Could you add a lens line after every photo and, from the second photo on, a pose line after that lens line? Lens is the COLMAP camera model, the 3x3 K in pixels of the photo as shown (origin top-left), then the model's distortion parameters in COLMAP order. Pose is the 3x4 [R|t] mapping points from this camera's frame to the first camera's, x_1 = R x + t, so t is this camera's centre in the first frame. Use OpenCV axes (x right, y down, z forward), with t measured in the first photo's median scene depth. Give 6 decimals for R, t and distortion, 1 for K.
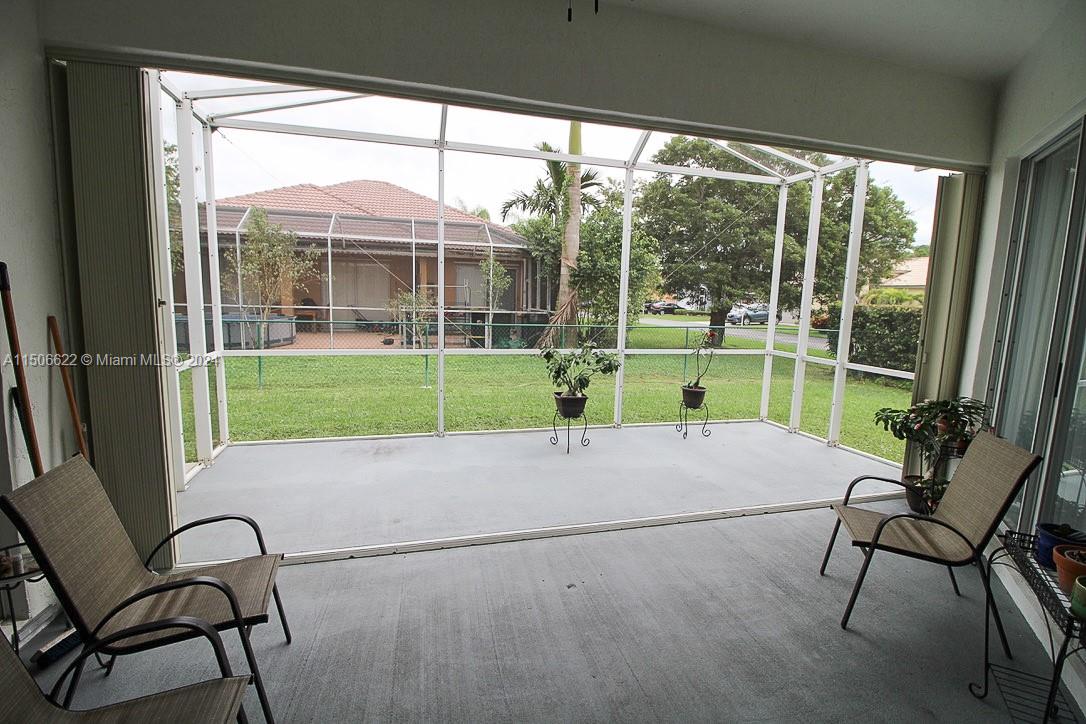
lens RADIAL K [[500.0, 0, 543.0], [0, 500.0, 365.4], [0, 0, 1]] dist [-0.003602, -0.006665]
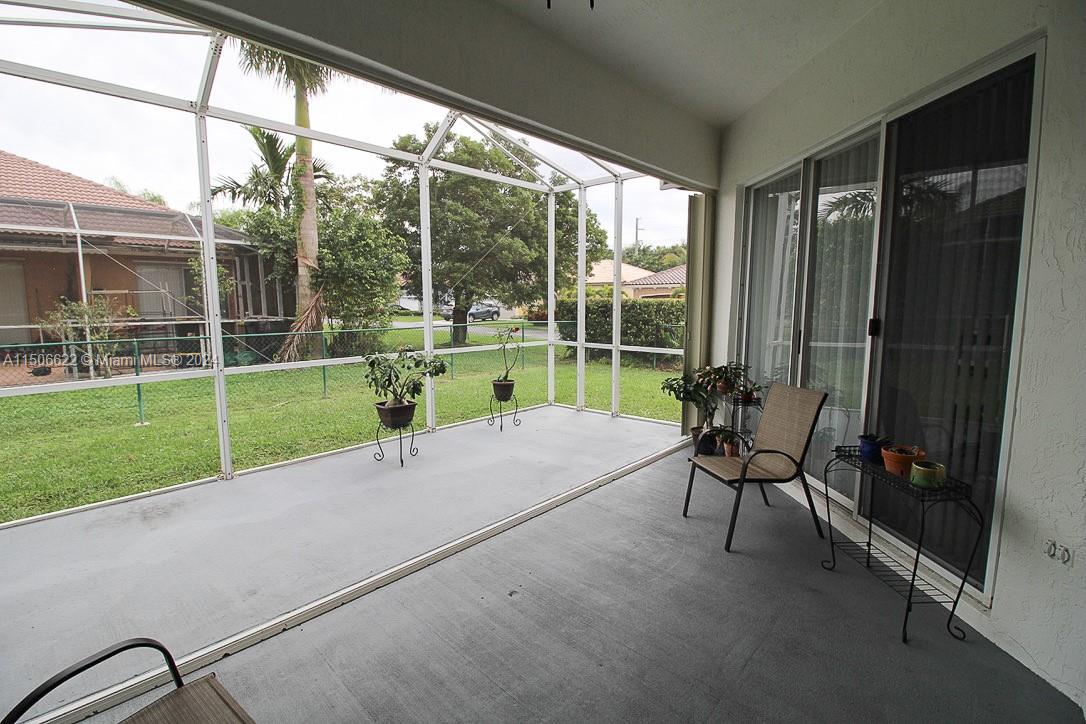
lens RADIAL K [[500.0, 0, 550.2], [0, 500.0, 361.1], [0, 0, 1]] dist [-0.003602, -0.006665]
pose [[0.852627, -0.094733, 0.513861, -0.147830], [0.099949, 0.994838, 0.017562, -0.005710], [-0.512872, 0.036386, 0.857694, 0.053838]]
